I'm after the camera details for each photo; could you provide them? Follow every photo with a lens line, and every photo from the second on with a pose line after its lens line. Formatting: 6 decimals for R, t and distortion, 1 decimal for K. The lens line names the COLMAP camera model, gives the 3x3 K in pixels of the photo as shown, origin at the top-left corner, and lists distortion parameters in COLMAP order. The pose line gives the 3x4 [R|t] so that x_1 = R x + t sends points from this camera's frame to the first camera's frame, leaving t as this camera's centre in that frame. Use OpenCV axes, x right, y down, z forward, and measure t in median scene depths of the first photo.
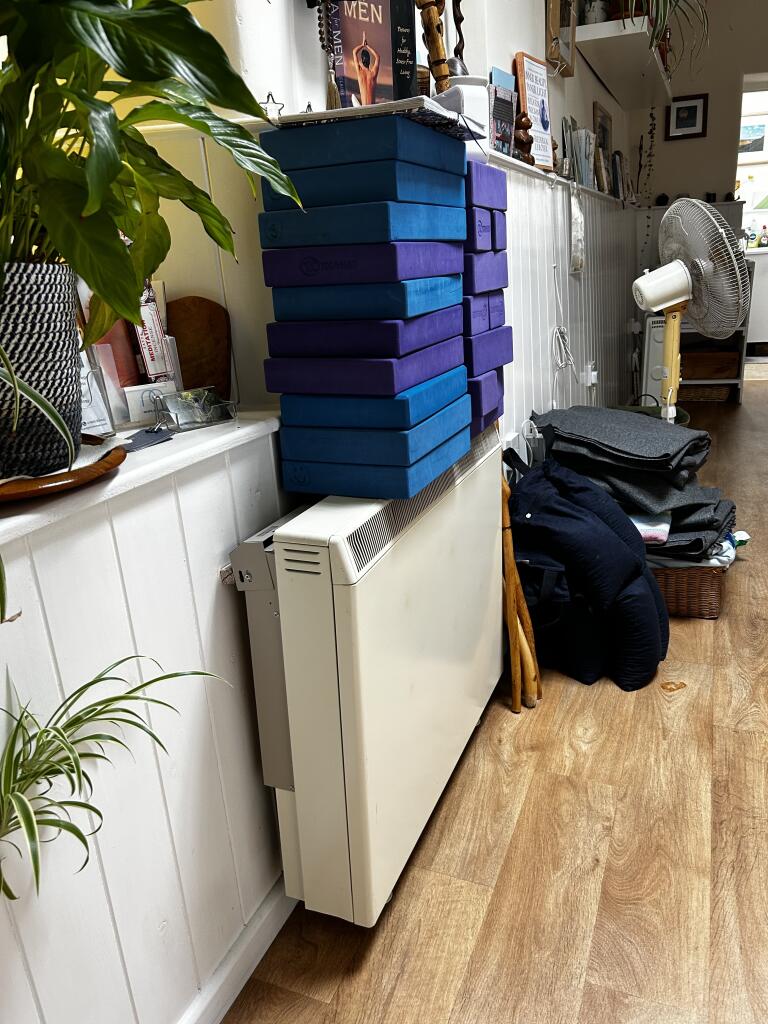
lens RADIAL K [[769.5, 0, 386.8], [0, 769.5, 504.2], [0, 0, 1]] dist [0.058459, -0.071891]
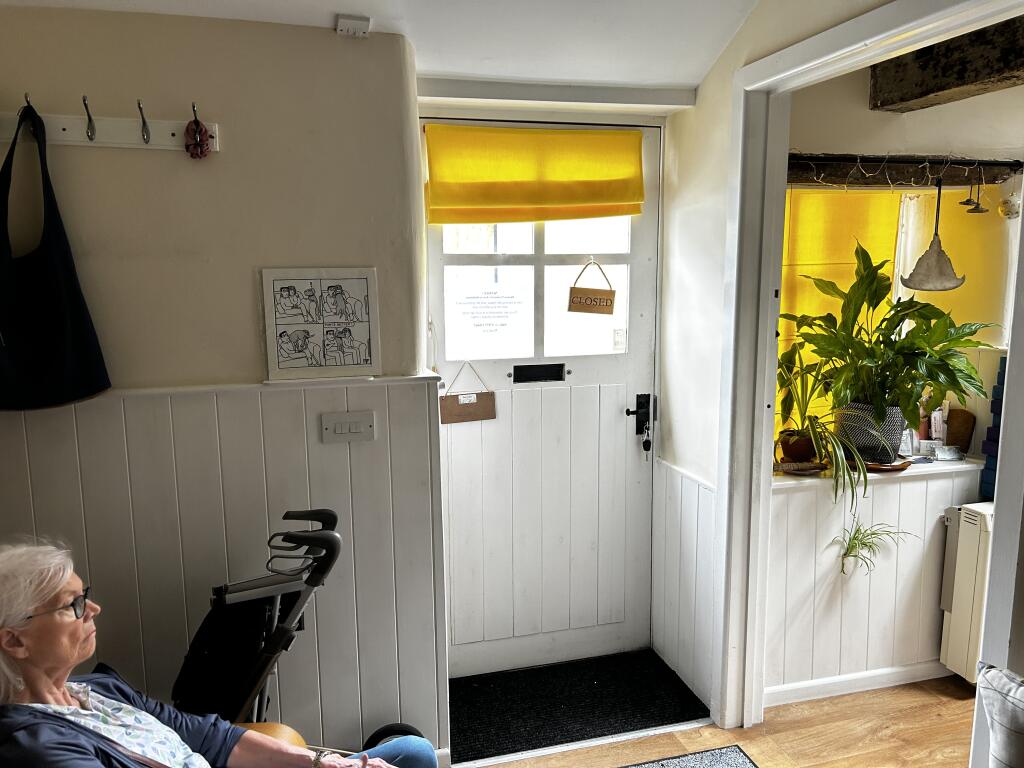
lens RADIAL K [[769.5, 0, 512.7], [0, 769.5, 382.1], [0, 0, 1]] dist [0.058459, -0.071891]
pose [[0.618109, 0.157889, -0.770073, 0.830052], [-0.260224, 0.965487, -0.010917, 0.054509], [0.741771, 0.207139, 0.637863, -1.813757]]
